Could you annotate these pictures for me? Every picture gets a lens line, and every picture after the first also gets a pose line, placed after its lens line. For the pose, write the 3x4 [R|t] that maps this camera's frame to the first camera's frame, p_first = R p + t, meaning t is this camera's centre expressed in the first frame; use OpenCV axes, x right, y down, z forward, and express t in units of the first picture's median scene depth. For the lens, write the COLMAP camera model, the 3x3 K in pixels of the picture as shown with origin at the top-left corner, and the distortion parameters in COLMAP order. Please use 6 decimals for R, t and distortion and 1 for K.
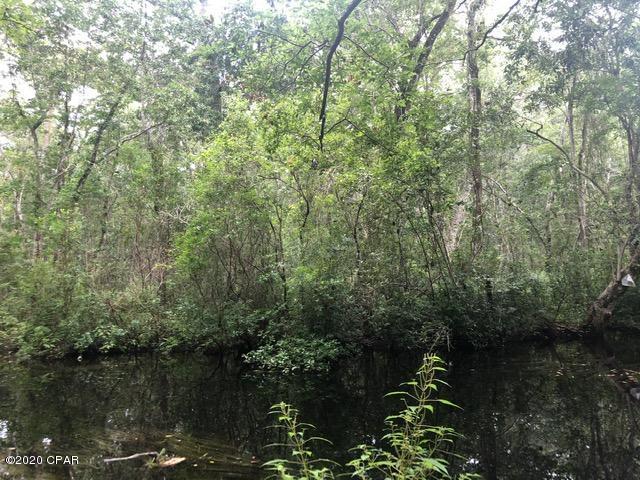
lens RADIAL K [[533.5, 0, 323.3], [0, 533.5, 240.1], [0, 0, 1]] dist [0.081546, -0.100451]
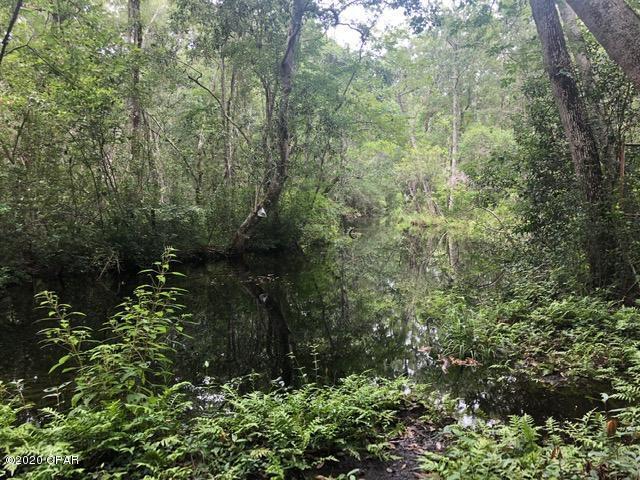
lens RADIAL K [[533.5, 0, 323.3], [0, 533.5, 240.1], [0, 0, 1]] dist [0.081546, -0.100451]
pose [[0.807698, -0.014501, 0.589419, -0.066158], [-0.059307, 0.992629, 0.105692, -0.002841], [-0.586607, -0.120324, 0.800884, -0.105411]]
